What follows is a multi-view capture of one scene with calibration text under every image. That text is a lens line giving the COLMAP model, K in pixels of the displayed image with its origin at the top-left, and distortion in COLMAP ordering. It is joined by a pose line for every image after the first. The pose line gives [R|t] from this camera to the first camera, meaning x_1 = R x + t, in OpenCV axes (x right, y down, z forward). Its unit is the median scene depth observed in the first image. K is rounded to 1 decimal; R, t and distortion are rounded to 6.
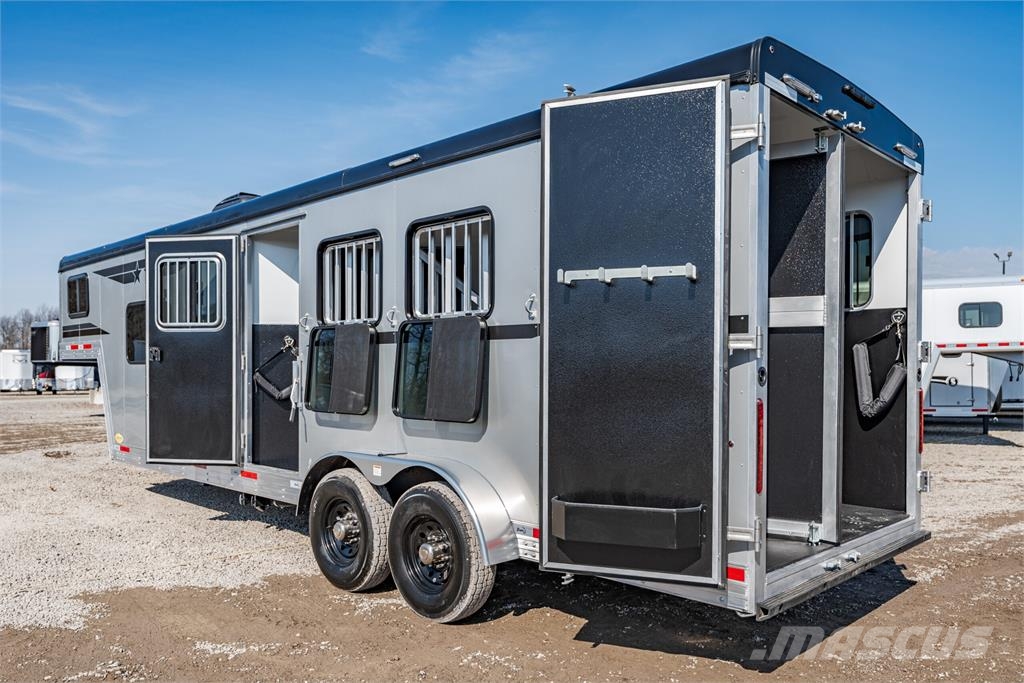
lens RADIAL K [[783.9, 0, 491.0], [0, 783.9, 366.8], [0, 0, 1]] dist [-0.007559, -0.003412]
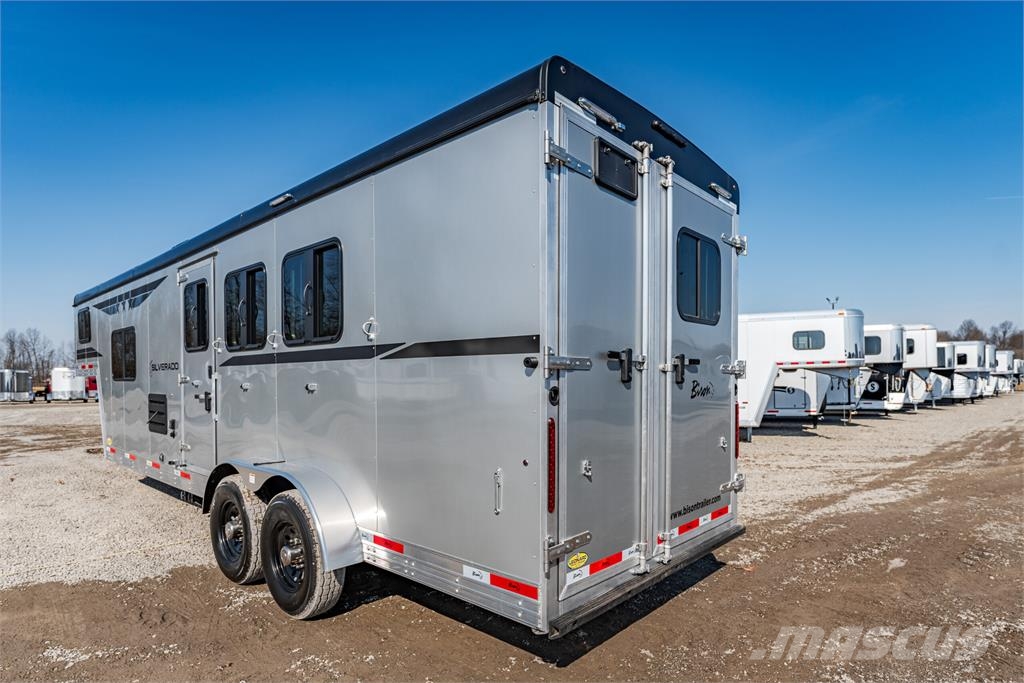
lens RADIAL K [[562.9, 0, 489.8], [0, 562.9, 383.5], [0, 0, 1]] dist [-0.011960, 0.001335]
pose [[0.999523, -0.004098, 0.030598, 0.164982], [0.003869, 0.999964, 0.007529, -0.006635], [-0.030628, -0.007407, 0.999503, 0.192232]]
